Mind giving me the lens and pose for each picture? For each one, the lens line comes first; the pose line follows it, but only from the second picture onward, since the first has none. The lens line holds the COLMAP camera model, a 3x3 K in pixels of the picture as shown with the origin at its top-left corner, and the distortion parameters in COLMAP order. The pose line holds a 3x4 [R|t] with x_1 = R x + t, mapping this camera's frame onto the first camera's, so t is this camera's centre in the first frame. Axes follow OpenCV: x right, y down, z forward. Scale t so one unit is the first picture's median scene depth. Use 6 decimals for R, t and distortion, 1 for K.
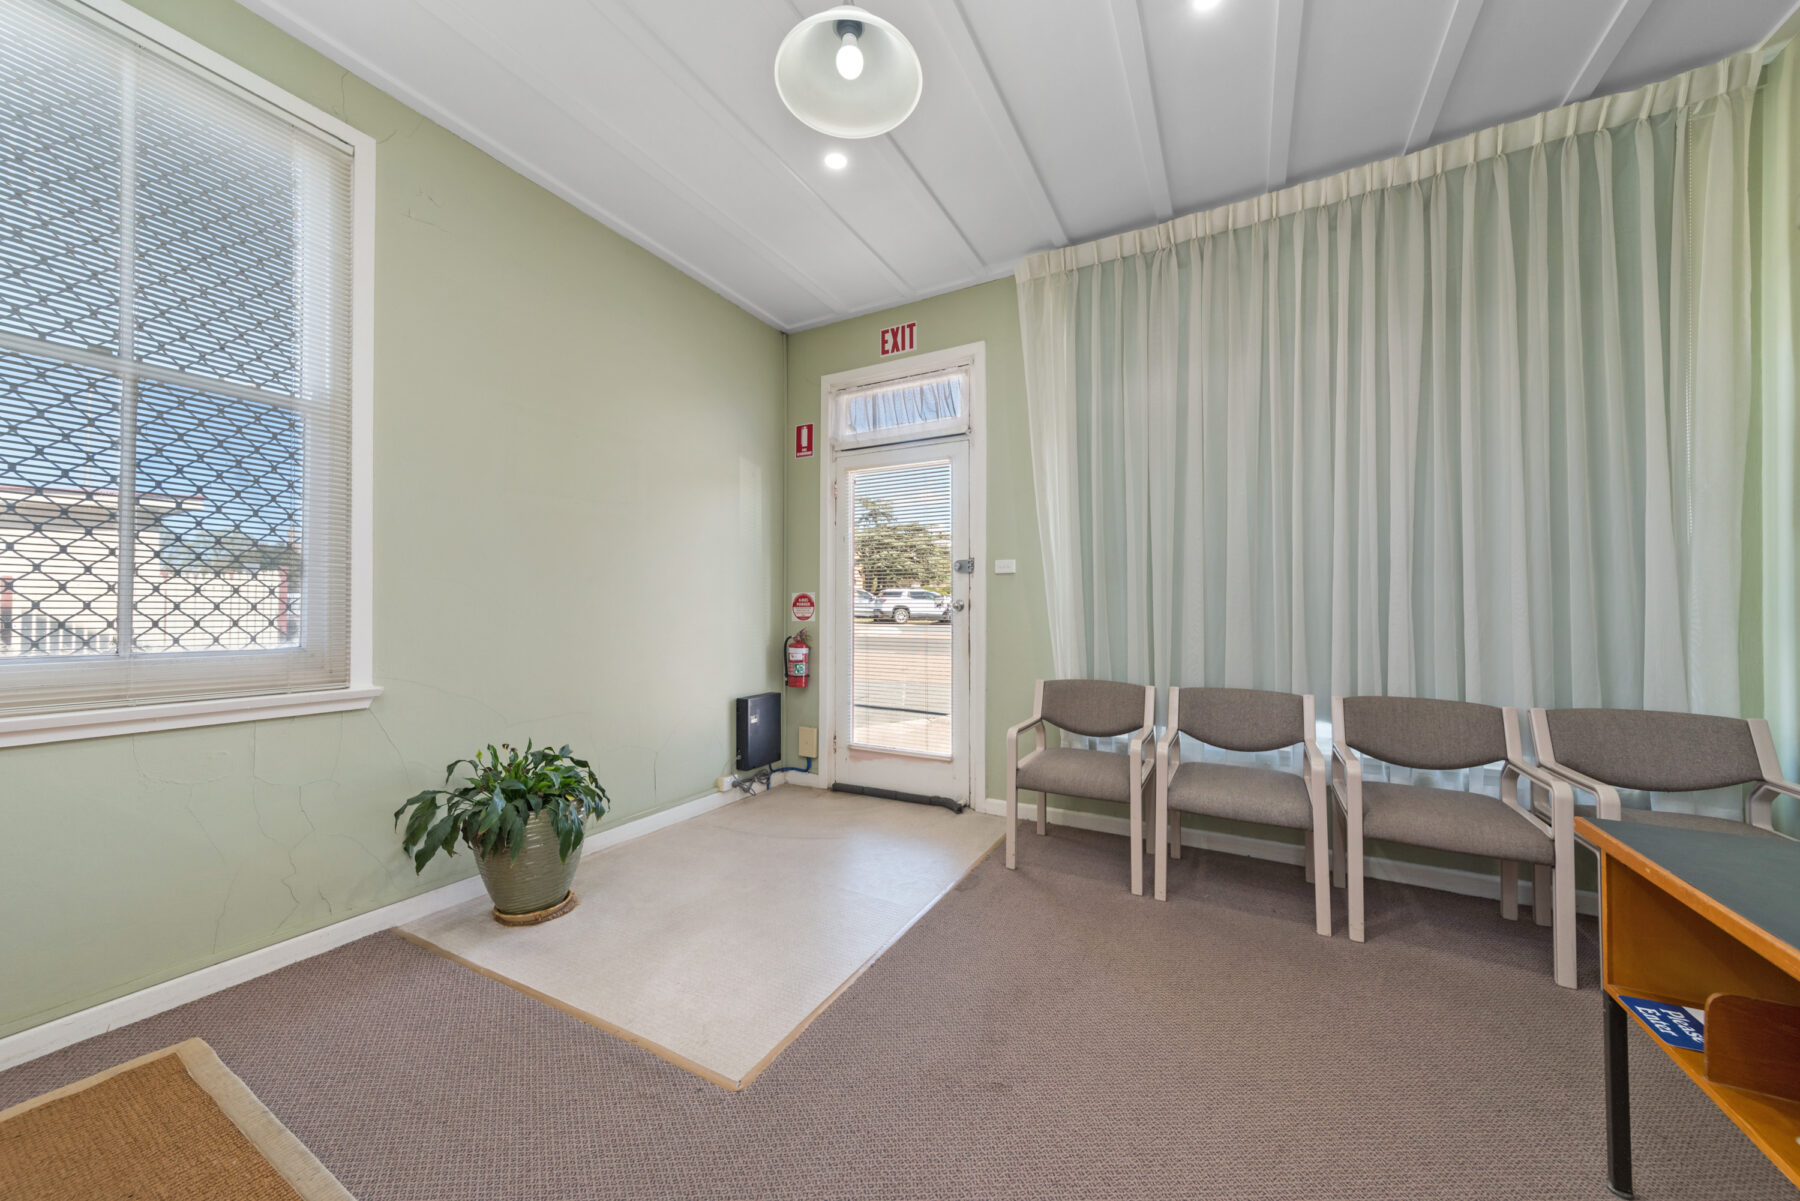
lens RADIAL K [[652.1, 0, 899.8], [0, 652.1, 601.6], [0, 0, 1]] dist [0.011159, 0.000155]
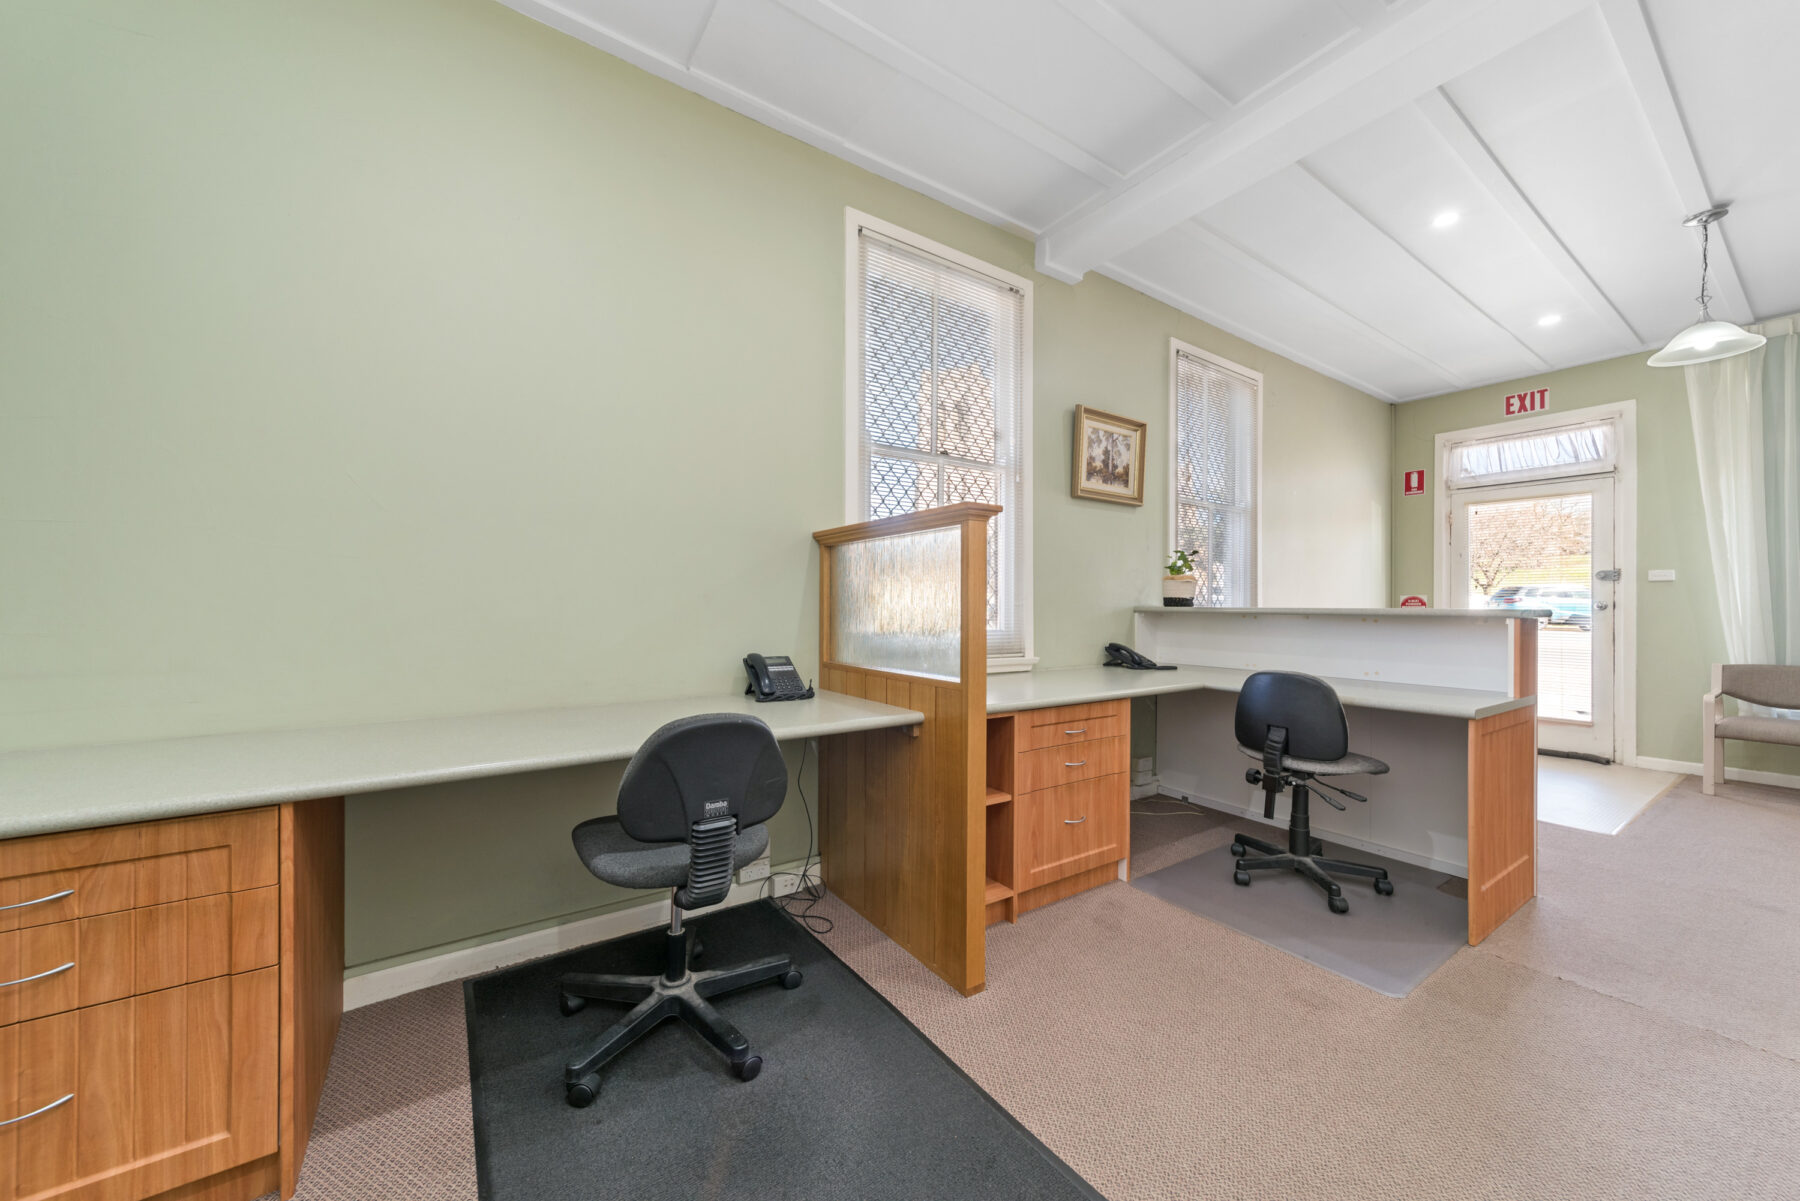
lens RADIAL K [[652.1, 0, 886.5], [0, 652.1, 603.3], [0, 0, 1]] dist [0.011159, 0.000155]
pose [[0.879596, -0.000861, -0.475721, -0.535919], [0.002924, 0.999989, 0.003596, -0.007154], [0.475712, -0.004554, 0.879589, -0.829517]]
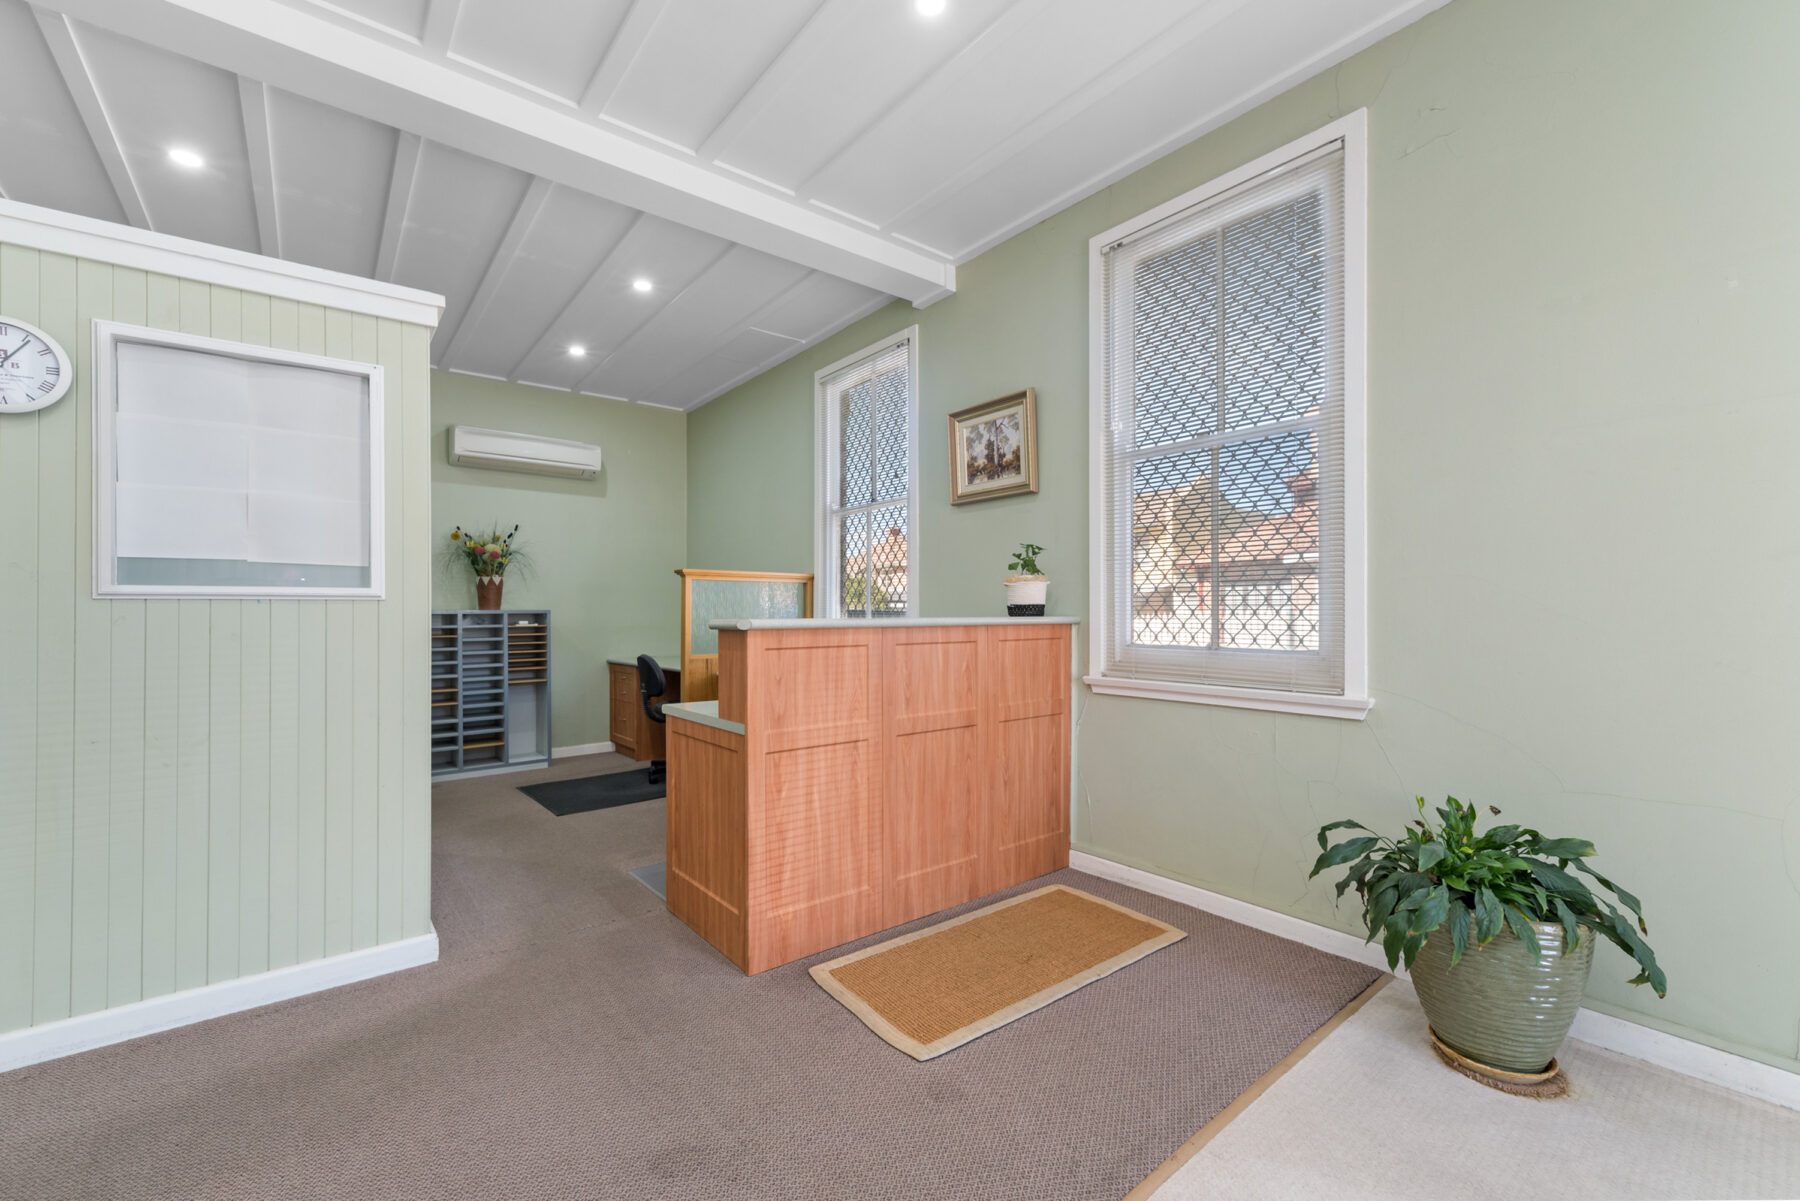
lens RADIAL K [[741.6, 0, 888.9], [0, 741.6, 613.4], [0, 0, 1]] dist [0.003183, 0.000128]
pose [[-0.412721, -0.007328, -0.910828, 0.209217], [0.008529, 0.999893, -0.011910, 0.008259], [0.910817, -0.012684, -0.412615, 0.400287]]
